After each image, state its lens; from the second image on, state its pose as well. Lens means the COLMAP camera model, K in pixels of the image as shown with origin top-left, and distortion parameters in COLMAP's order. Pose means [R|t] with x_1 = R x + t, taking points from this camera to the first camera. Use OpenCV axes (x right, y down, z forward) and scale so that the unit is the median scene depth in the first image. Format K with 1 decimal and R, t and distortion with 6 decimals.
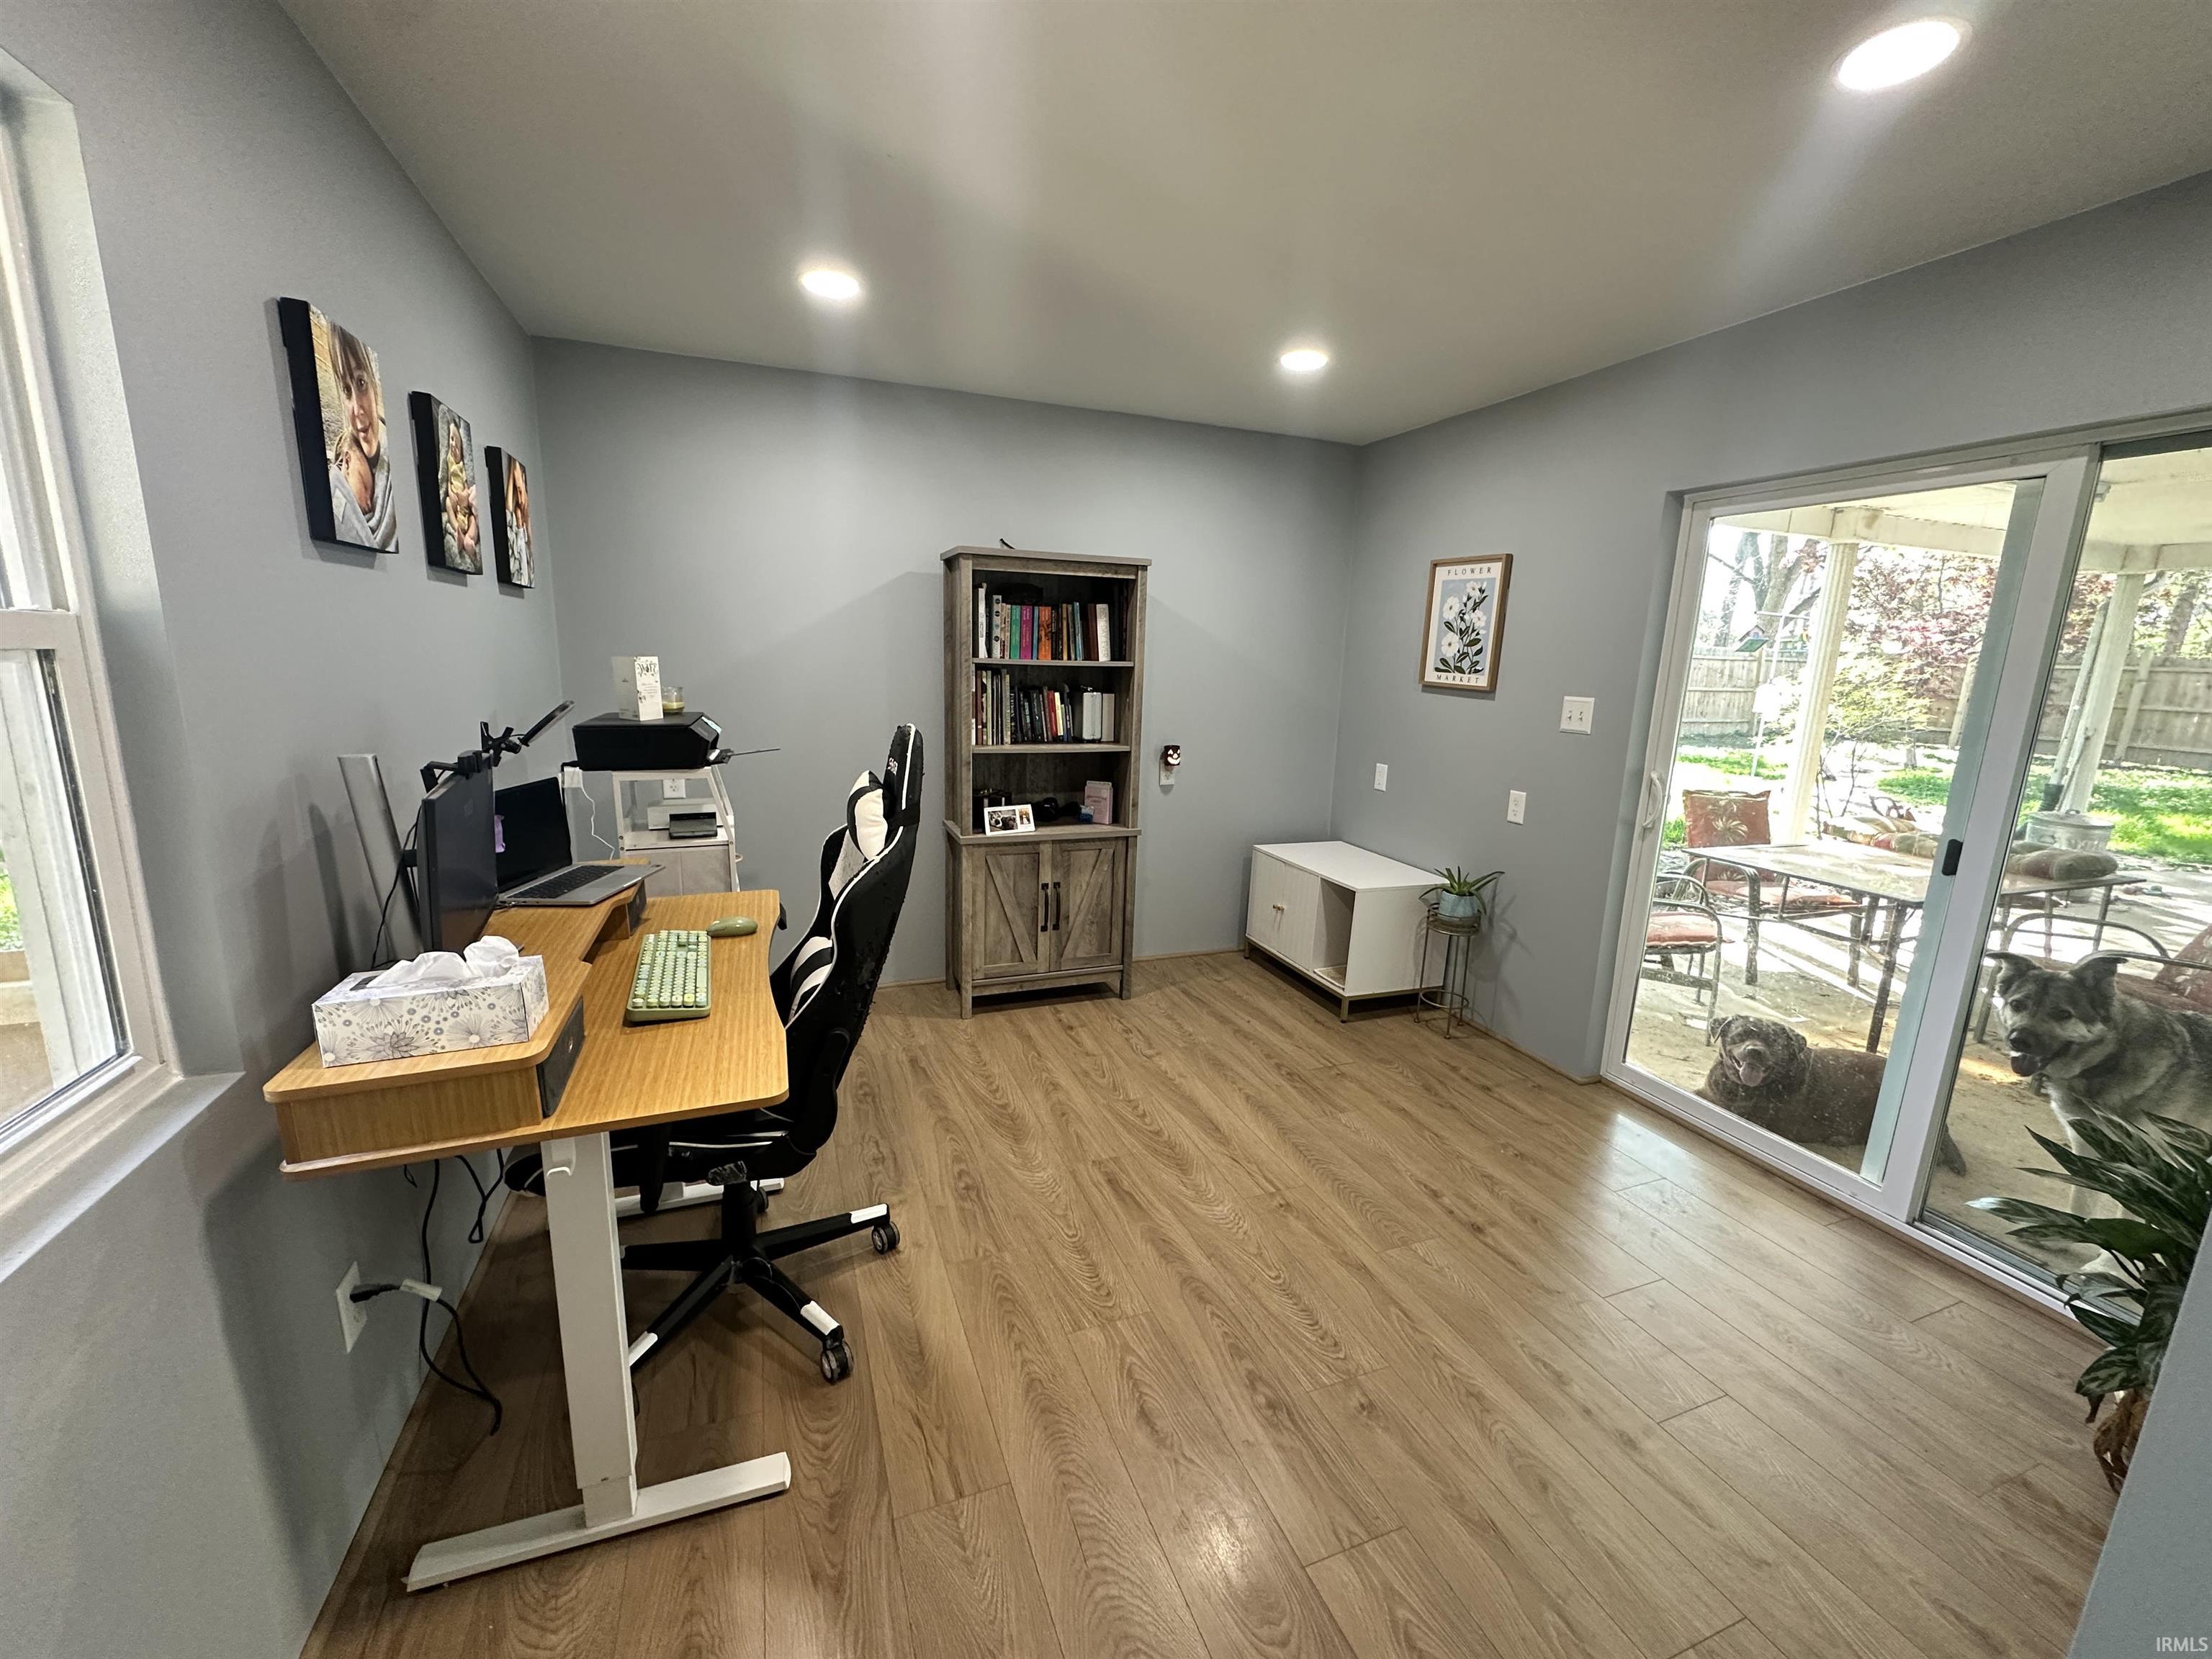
lens RADIAL K [[878.7, 0, 1106.7], [0, 878.7, 829.2], [0, 0, 1]] dist [-0.003719, 0.000537]
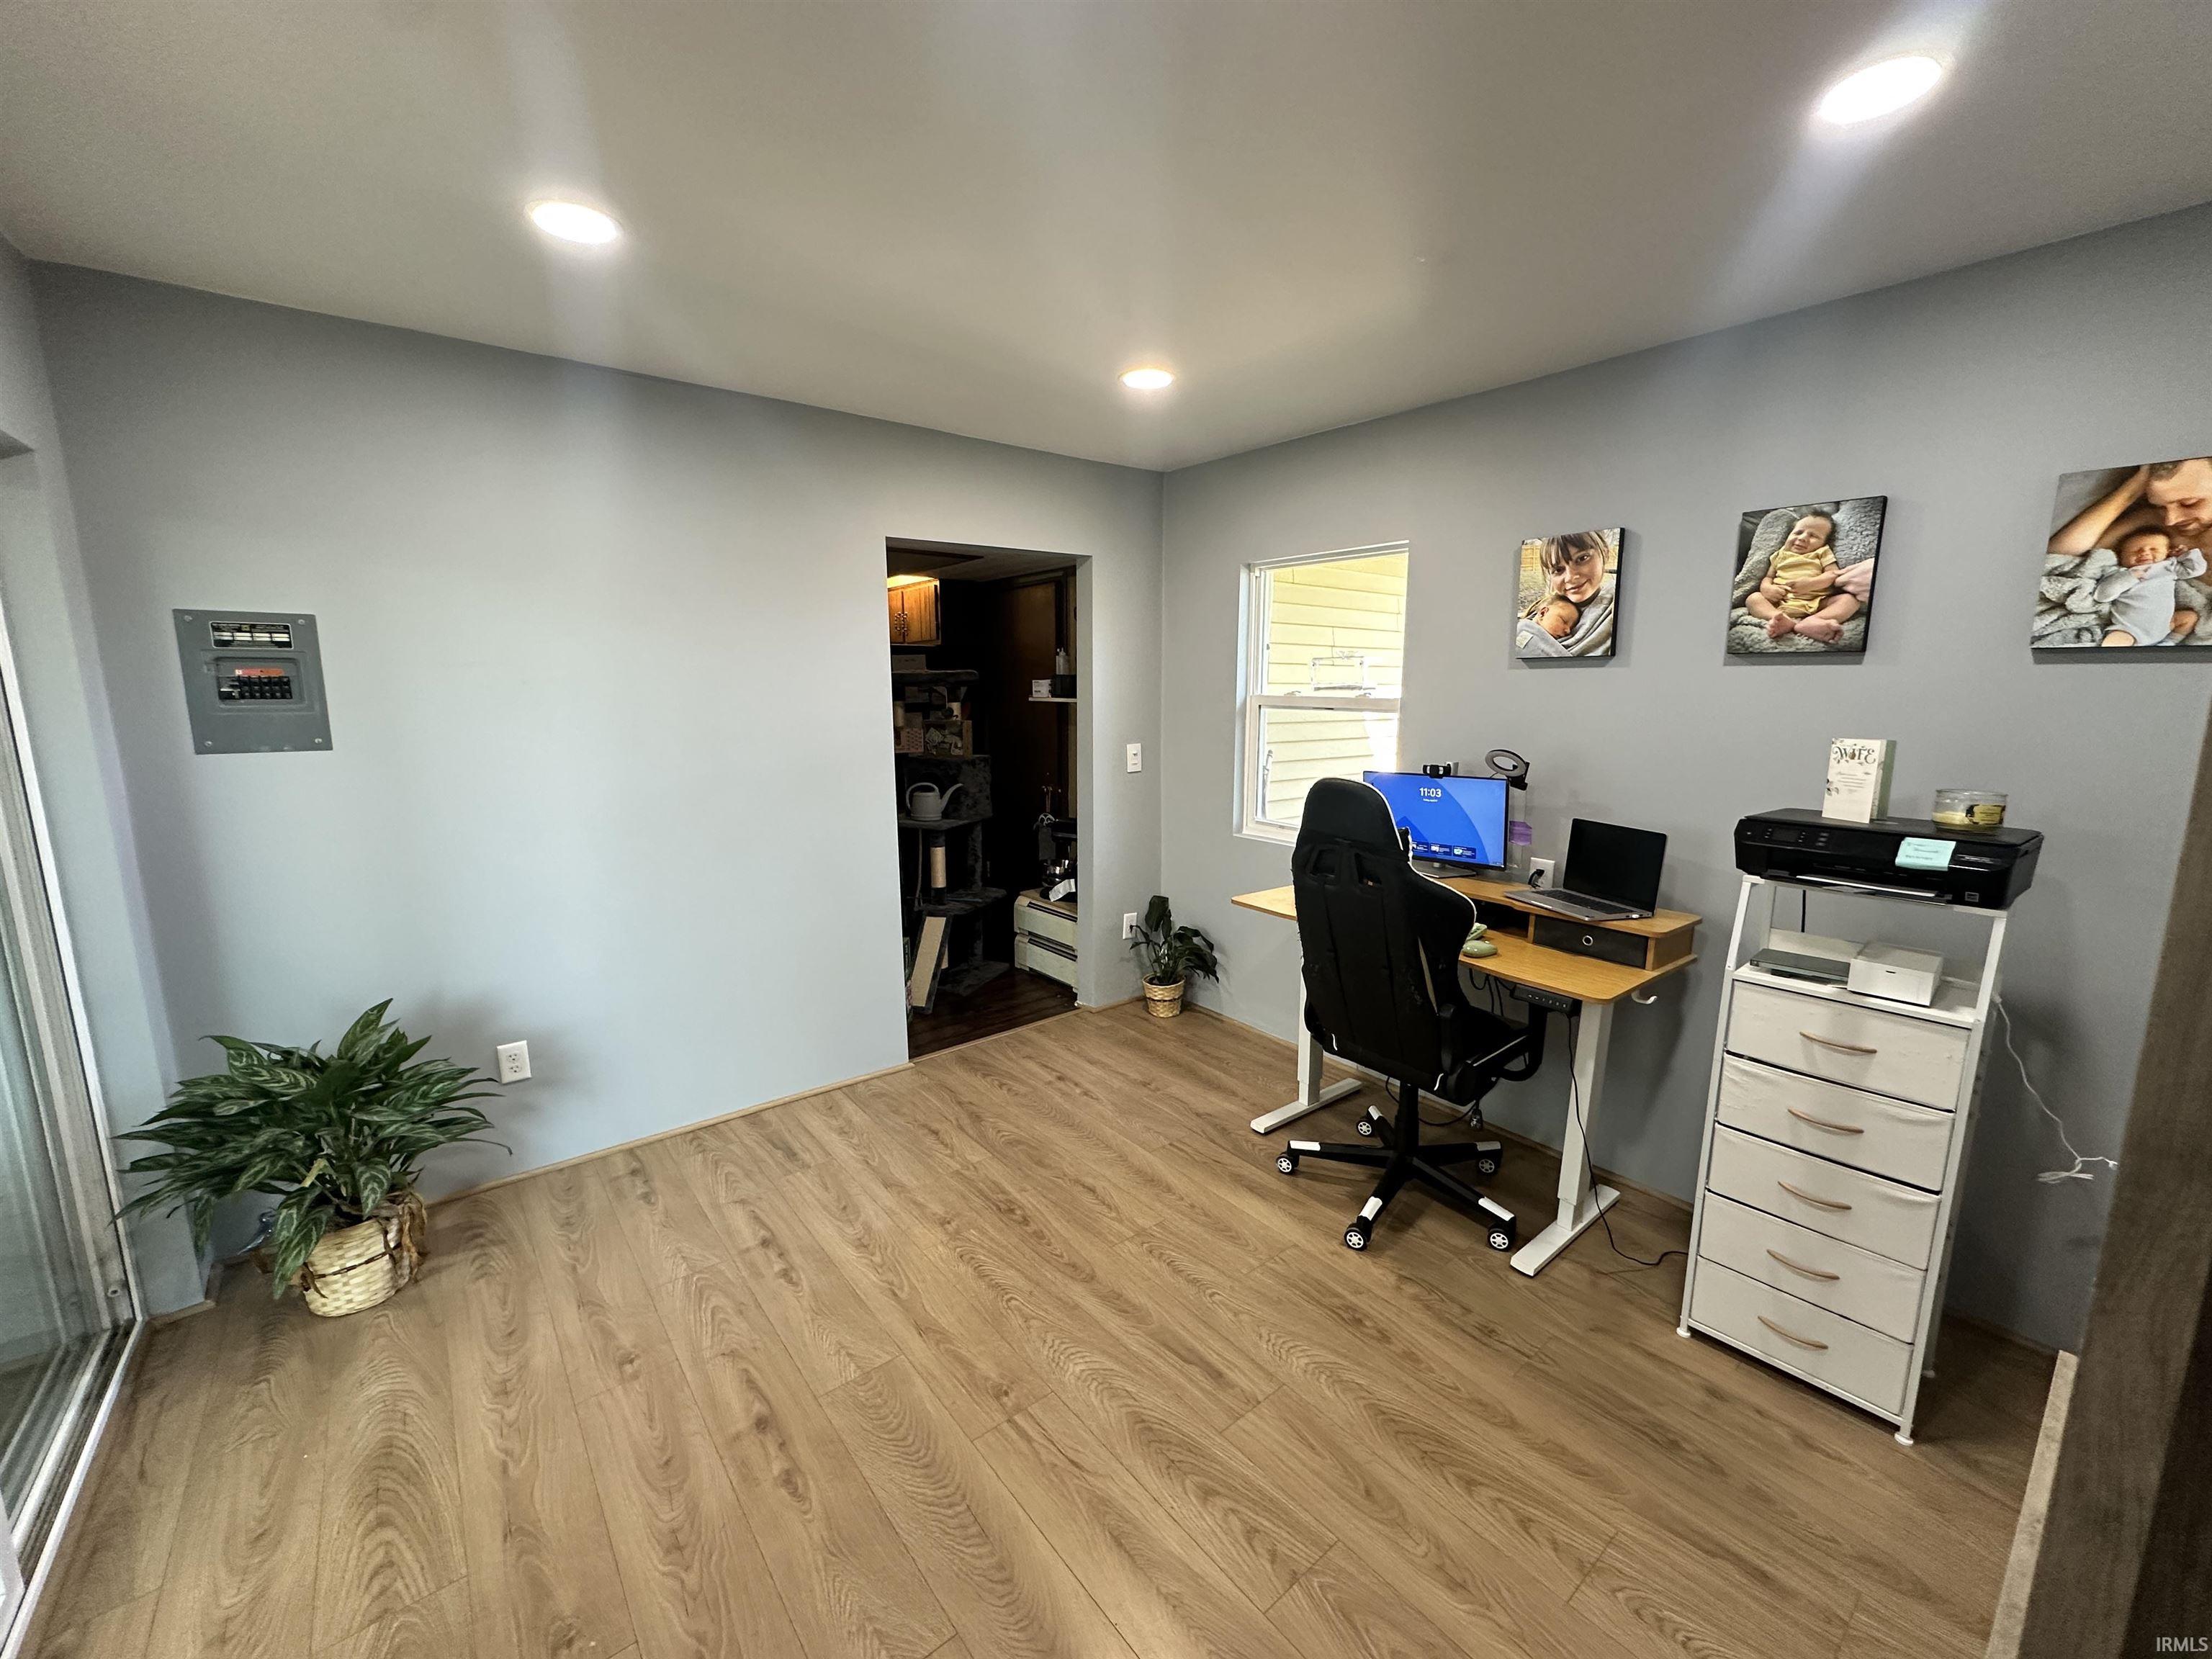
lens RADIAL K [[878.7, 0, 1106.7], [0, 878.7, 829.2], [0, 0, 1]] dist [-0.003719, 0.000537]
pose [[-0.951457, 0.024173, -0.306832, 0.356642], [-0.086369, 0.935885, 0.341554, -0.347522], [0.295416, 0.351475, -0.888366, 1.610663]]
